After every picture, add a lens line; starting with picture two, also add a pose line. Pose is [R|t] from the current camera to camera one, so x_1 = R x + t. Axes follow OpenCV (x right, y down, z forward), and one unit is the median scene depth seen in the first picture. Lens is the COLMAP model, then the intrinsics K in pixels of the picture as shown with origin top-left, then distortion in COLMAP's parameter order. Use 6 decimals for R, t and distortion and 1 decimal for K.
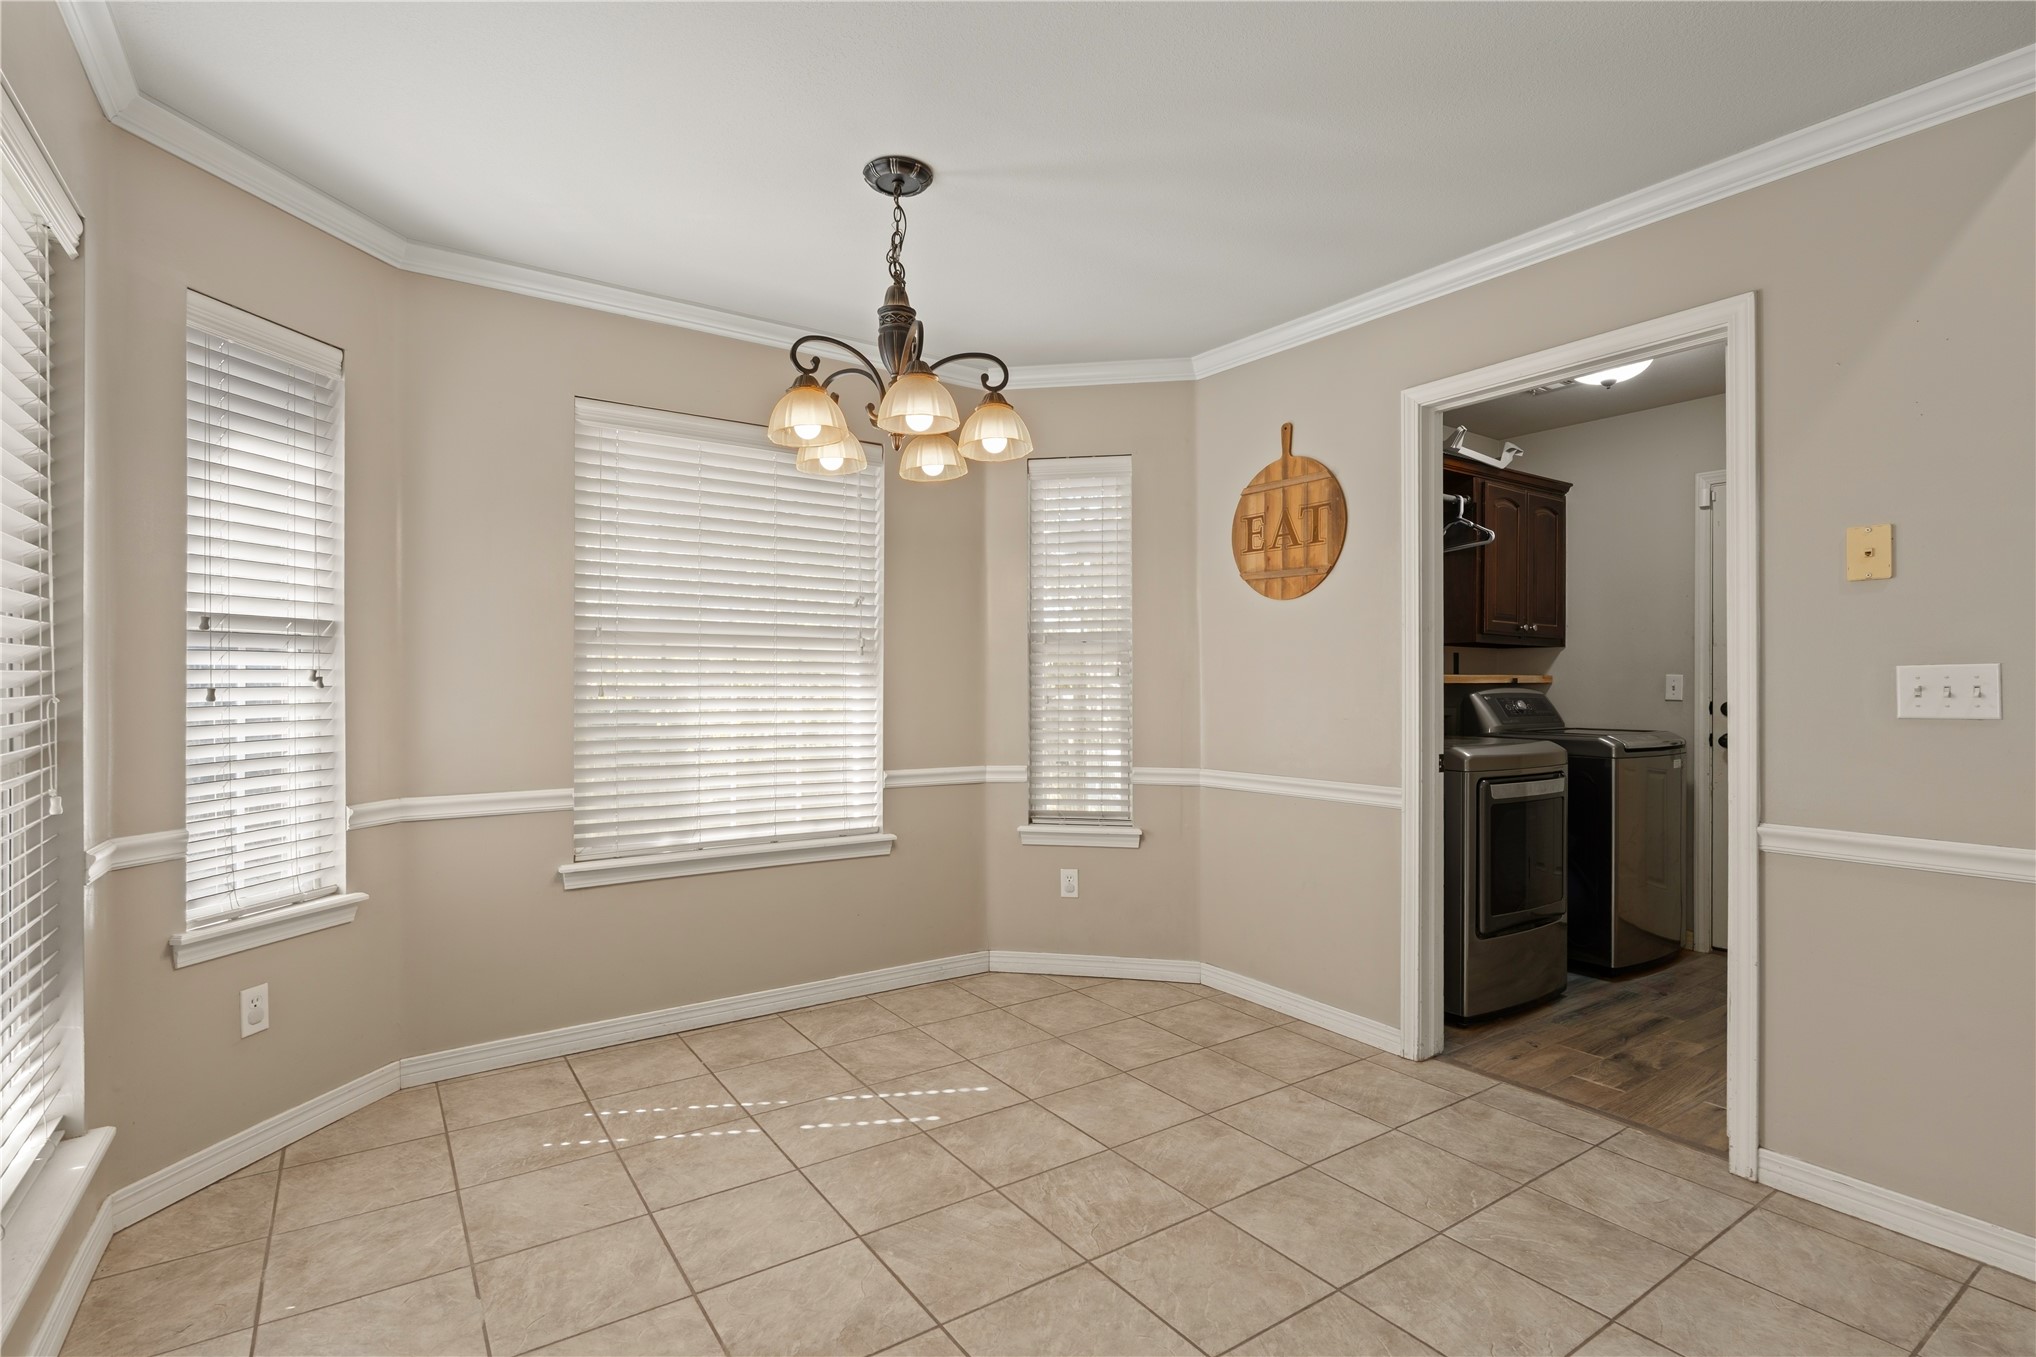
lens RADIAL K [[972.4, 0, 1018.0], [0, 972.4, 678.5], [0, 0, 1]] dist [-0.003334, -0.000197]
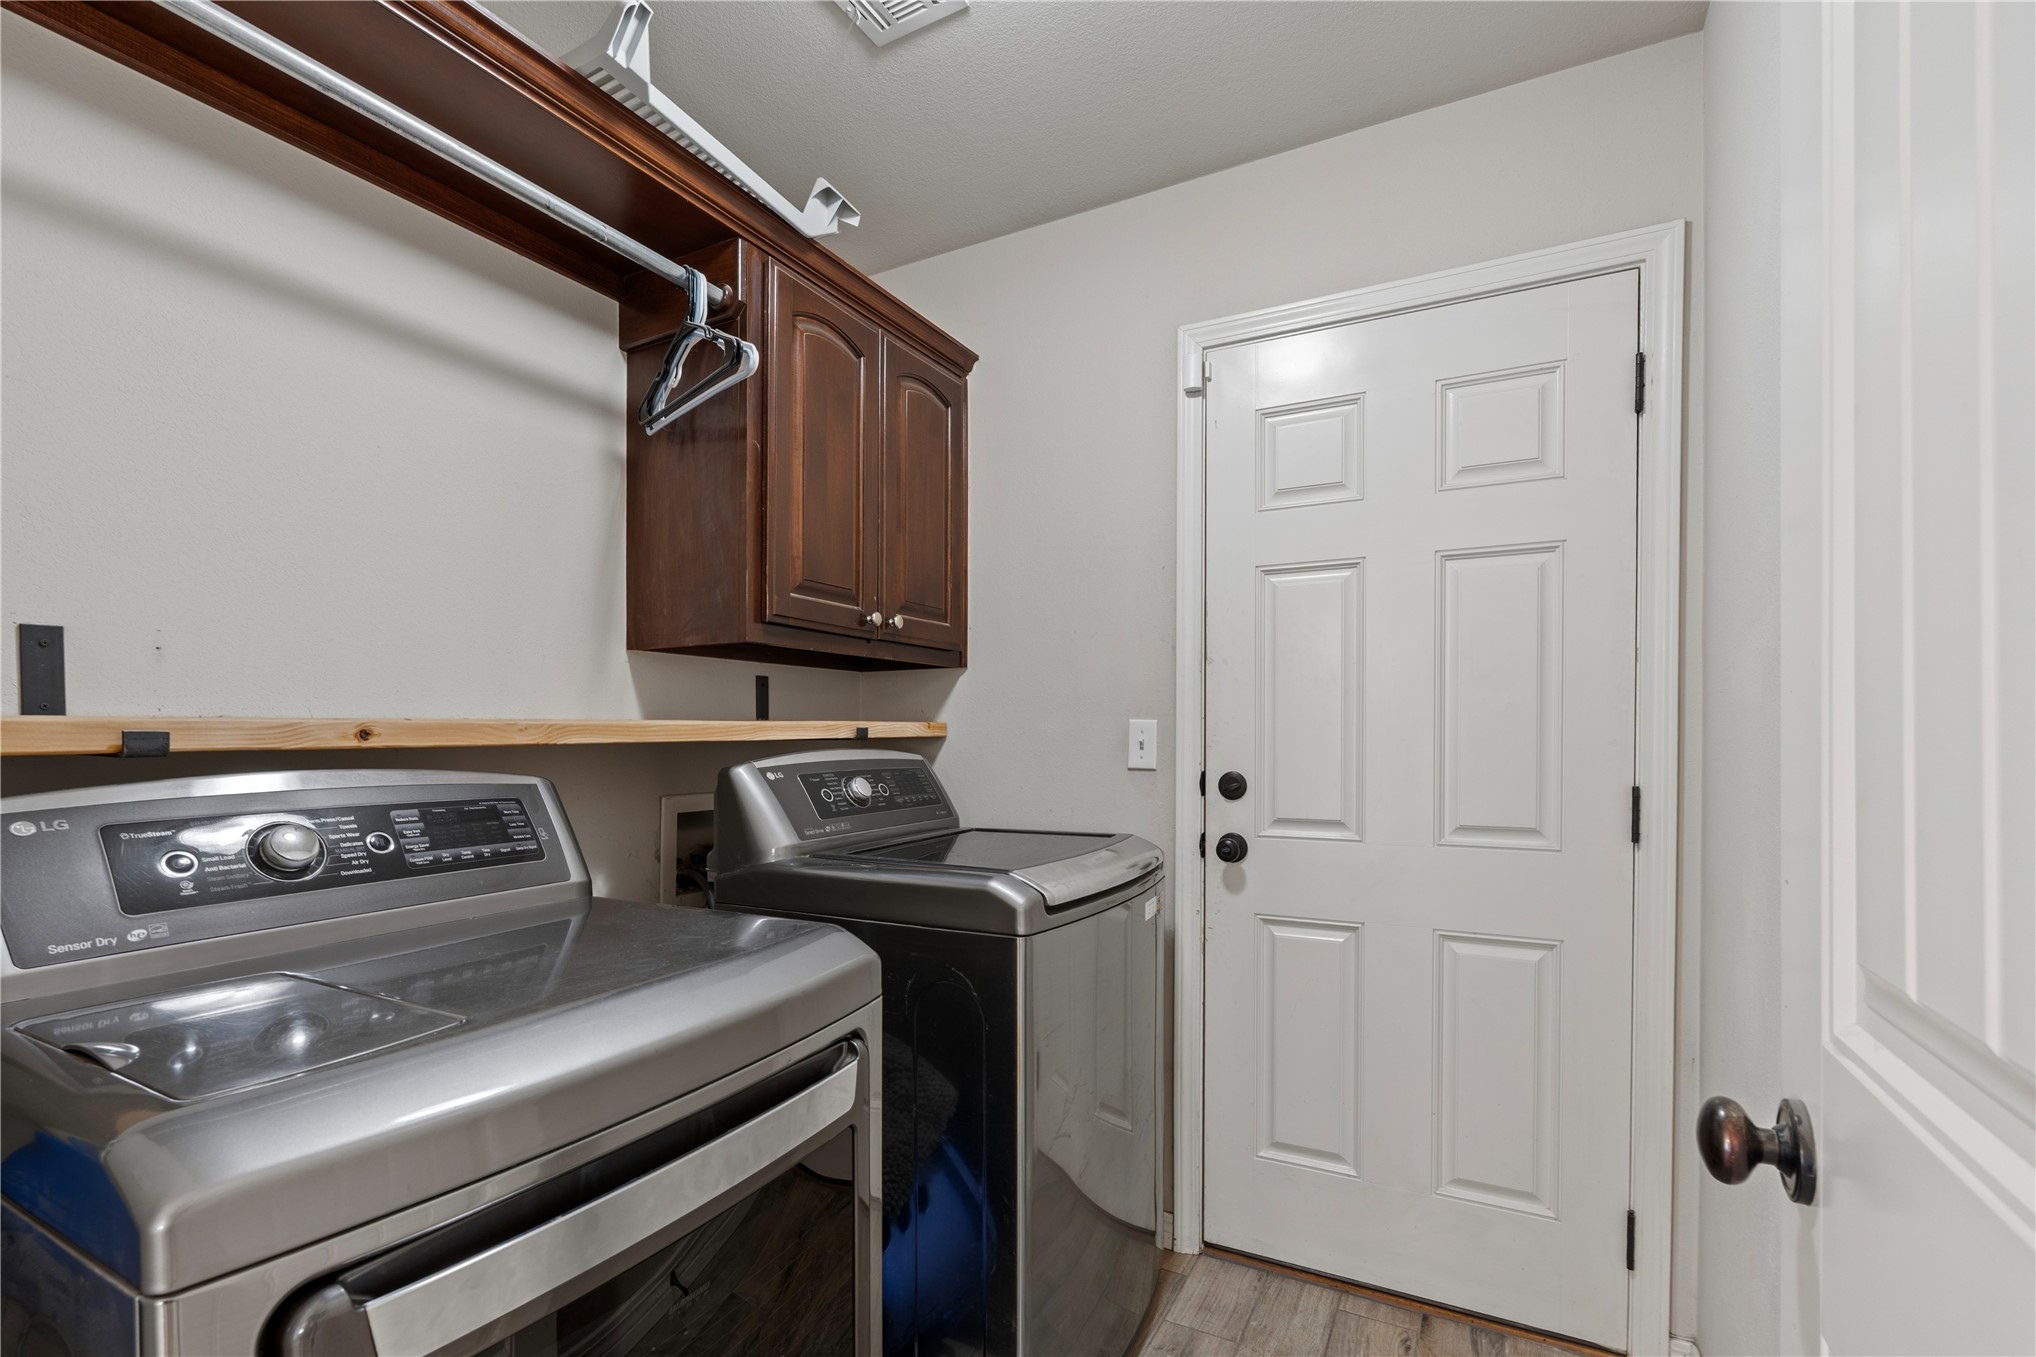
lens RADIAL K [[899.9, 0, 1014.2], [0, 899.9, 717.3], [0, 0, 1]] dist [-0.006697, -0.000021]
pose [[0.892229, -0.000484, 0.451582, 0.398338], [0.003142, 0.999982, -0.005136, -0.003175], [-0.451571, 0.006001, 0.892215, 0.603571]]
